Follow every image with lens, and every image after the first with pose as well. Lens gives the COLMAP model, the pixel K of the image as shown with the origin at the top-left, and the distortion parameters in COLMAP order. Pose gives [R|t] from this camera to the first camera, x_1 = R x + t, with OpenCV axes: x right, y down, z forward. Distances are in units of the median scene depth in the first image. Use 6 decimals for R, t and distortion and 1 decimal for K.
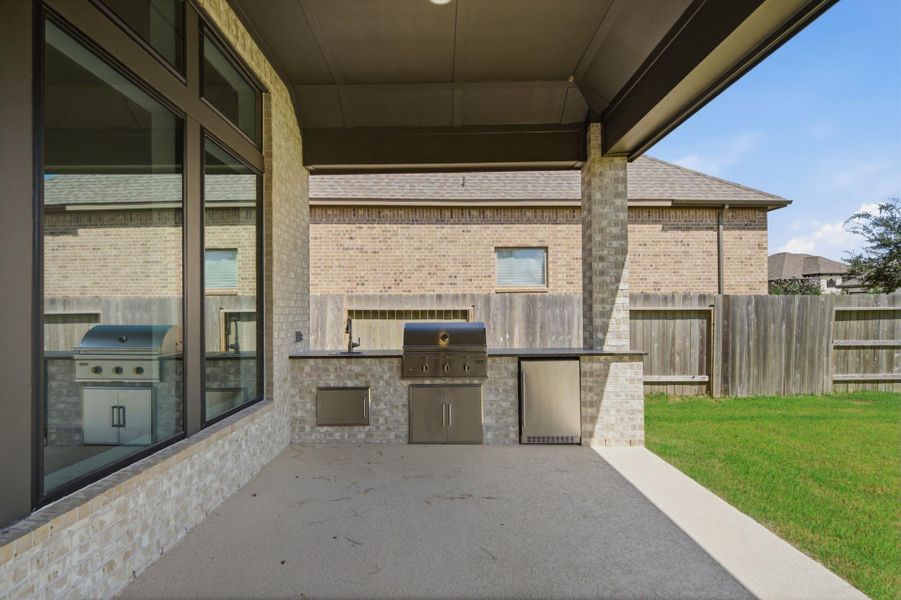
lens RADIAL K [[489.3, 0, 434.8], [0, 489.3, 308.5], [0, 0, 1]] dist [0.047492, 0.000317]
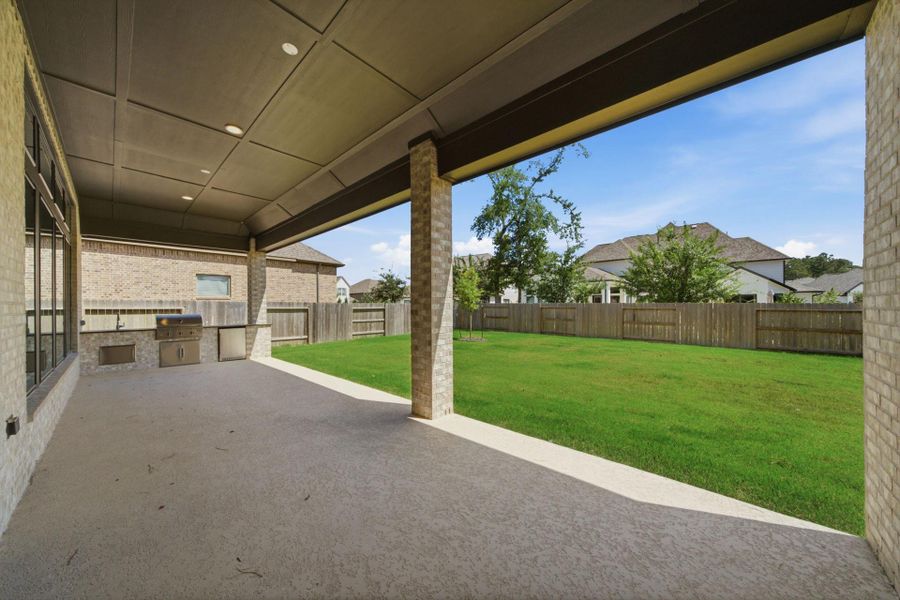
lens RADIAL K [[309.5, 0, 442.6], [0, 309.5, 305.8], [0, 0, 1]] dist [0.000902, 0.000154]
pose [[0.672869, 0.006297, 0.739735, -0.214927], [-0.002705, 0.999978, -0.006051, -0.006981], [-0.739757, 0.002070, 0.672871, -0.862216]]
